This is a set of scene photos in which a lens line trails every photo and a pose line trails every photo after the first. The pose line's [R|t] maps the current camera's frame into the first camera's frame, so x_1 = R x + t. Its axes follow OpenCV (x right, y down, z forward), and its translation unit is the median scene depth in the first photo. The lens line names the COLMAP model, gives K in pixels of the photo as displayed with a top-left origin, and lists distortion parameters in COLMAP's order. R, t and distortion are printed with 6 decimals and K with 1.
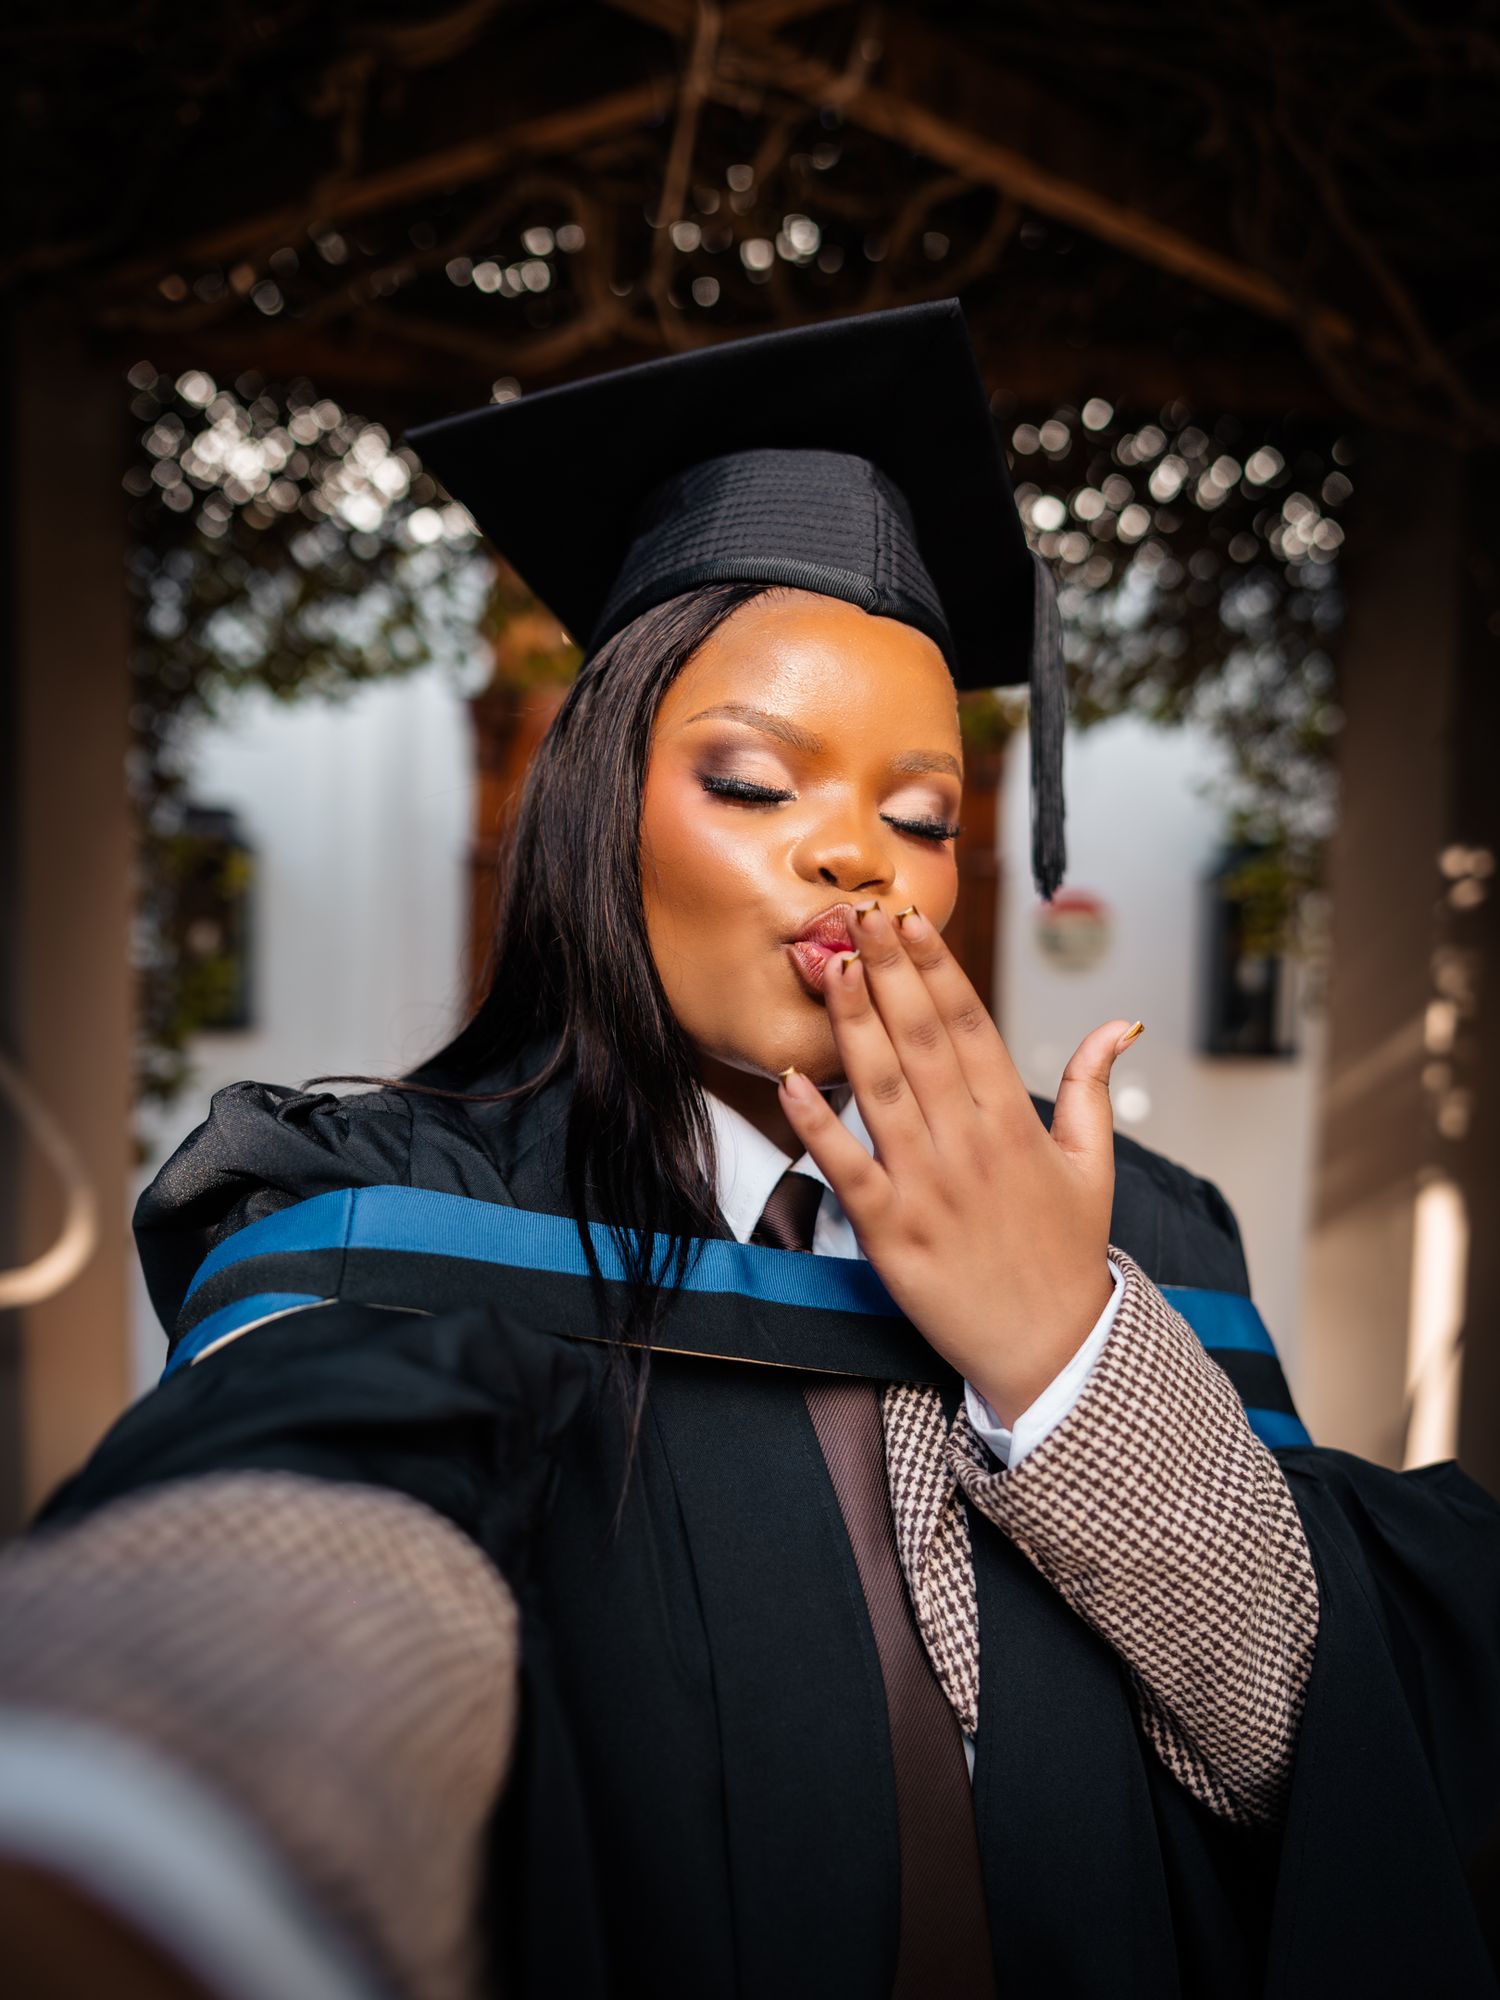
lens RADIAL K [[1382.8, 0, 750.0], [0, 1382.8, 1000.0], [0, 0, 1]] dist [0.095600, -0.001041]
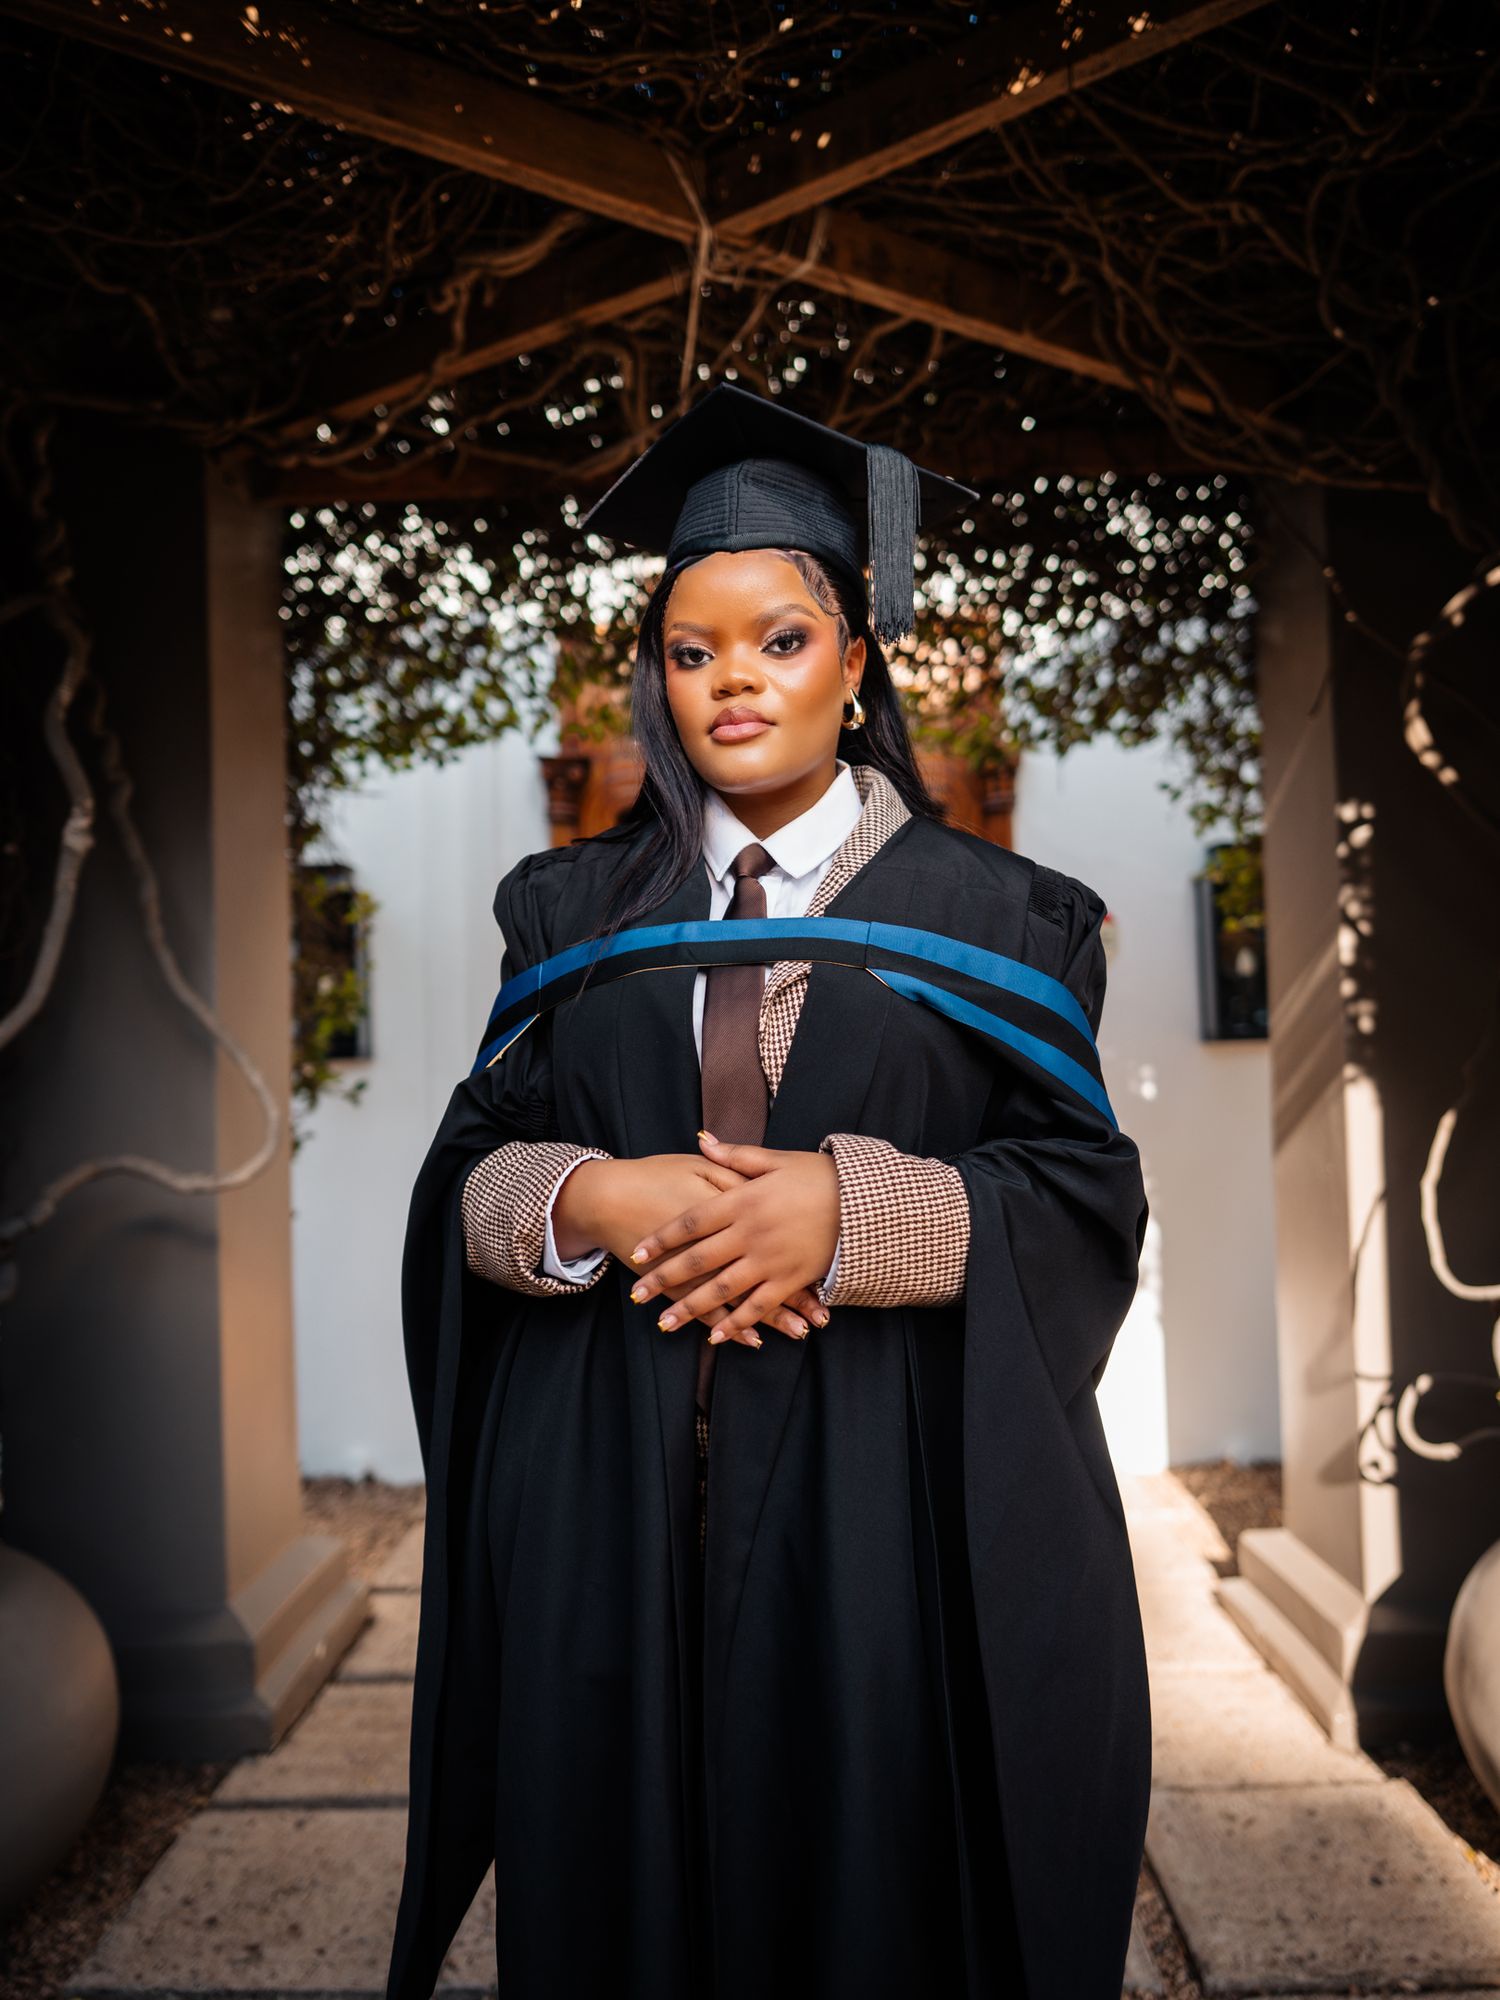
lens RADIAL K [[1382.8, 0, 750.0], [0, 1382.8, 1000.0], [0, 0, 1]] dist [0.095600, -0.001041]
pose [[0.997466, -0.052817, -0.047658, 0.020741], [0.049350, 0.996240, -0.071213, 0.098581], [0.051240, 0.068681, 0.996322, -0.187309]]
